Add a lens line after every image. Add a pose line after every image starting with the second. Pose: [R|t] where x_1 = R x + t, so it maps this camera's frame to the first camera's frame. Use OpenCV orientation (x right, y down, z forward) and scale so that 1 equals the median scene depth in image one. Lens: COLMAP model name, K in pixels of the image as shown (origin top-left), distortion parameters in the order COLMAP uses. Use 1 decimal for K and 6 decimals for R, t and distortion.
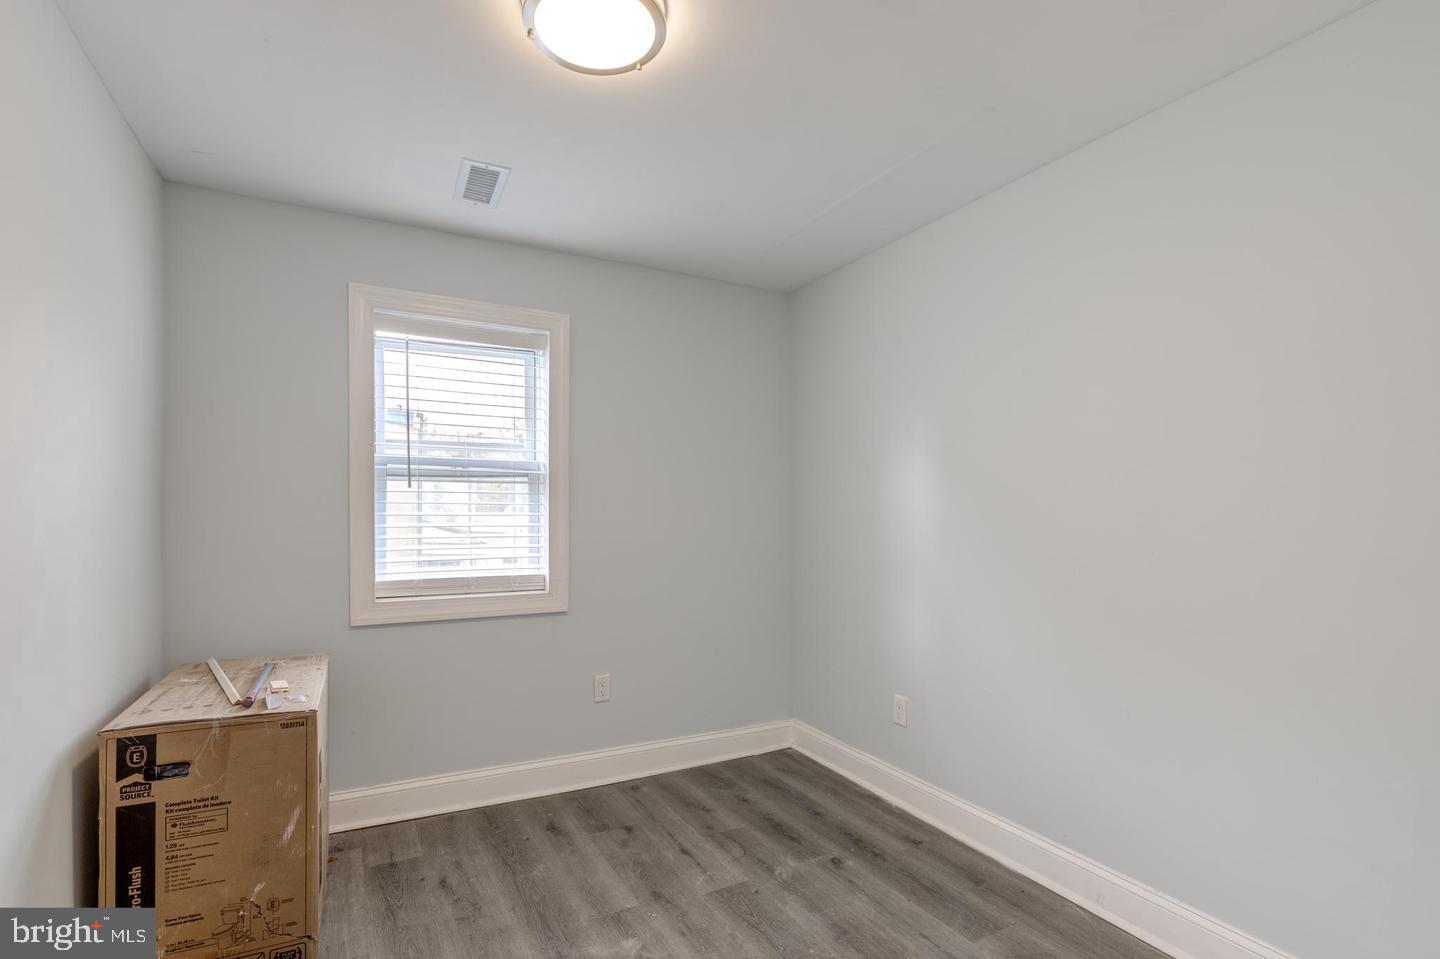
lens RADIAL K [[665.0, 0, 723.2], [0, 665.0, 489.4], [0, 0, 1]] dist [-0.000777, 0.001916]
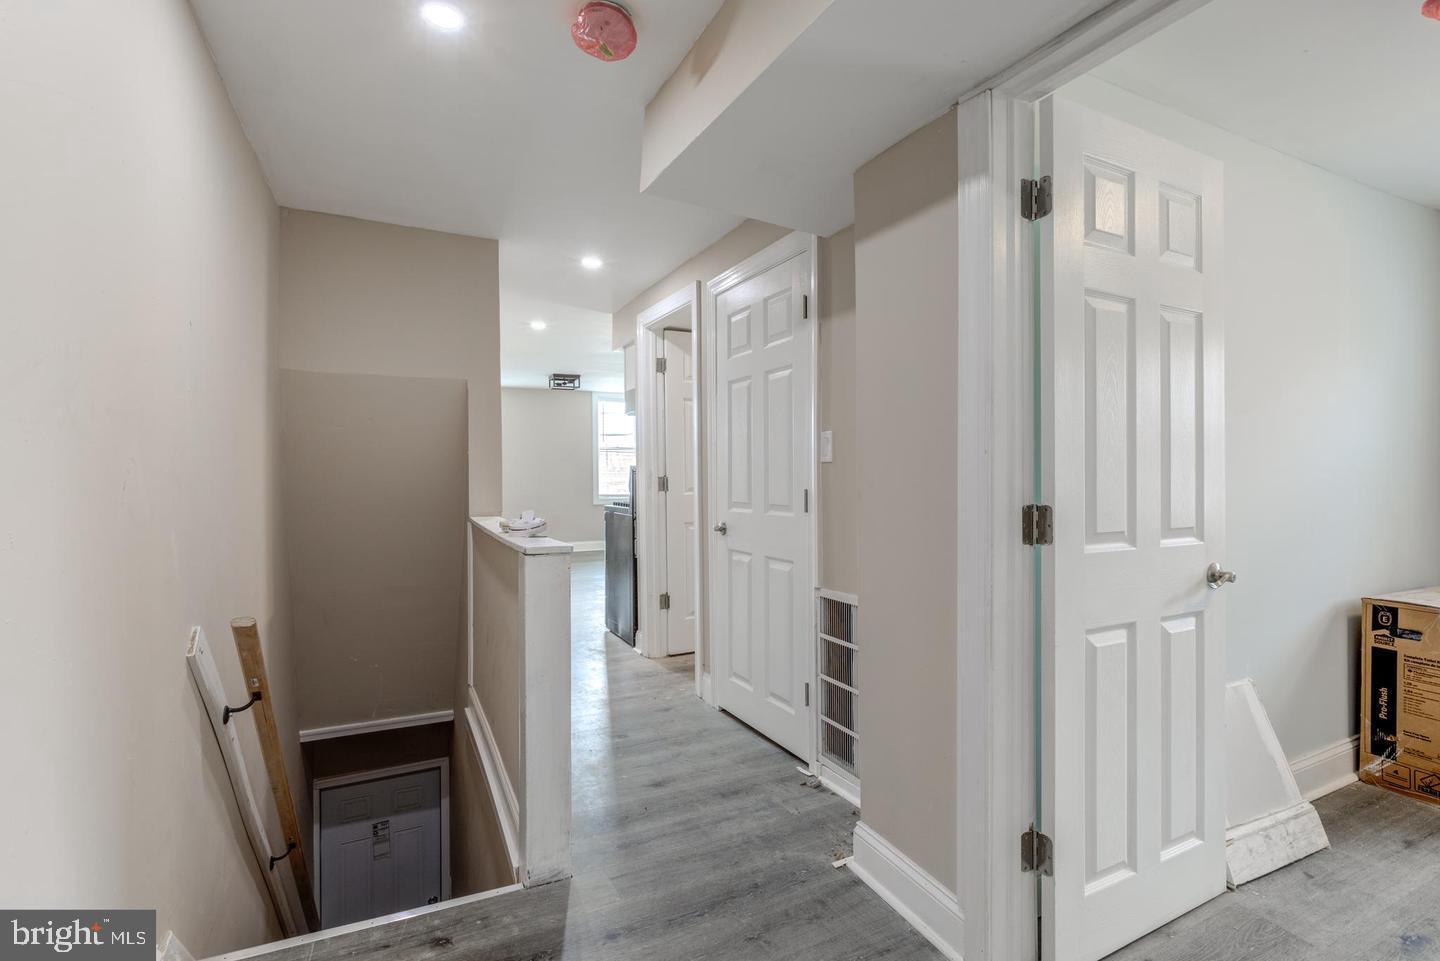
lens RADIAL K [[665.0, 0, 725.2], [0, 665.0, 478.0], [0, 0, 1]] dist [-0.000777, 0.001916]
pose [[0.052501, 0.023126, -0.998353, 0.640001], [0.006218, 0.999705, 0.023484, 0.009042], [0.998602, -0.007441, 0.052341, -0.681591]]
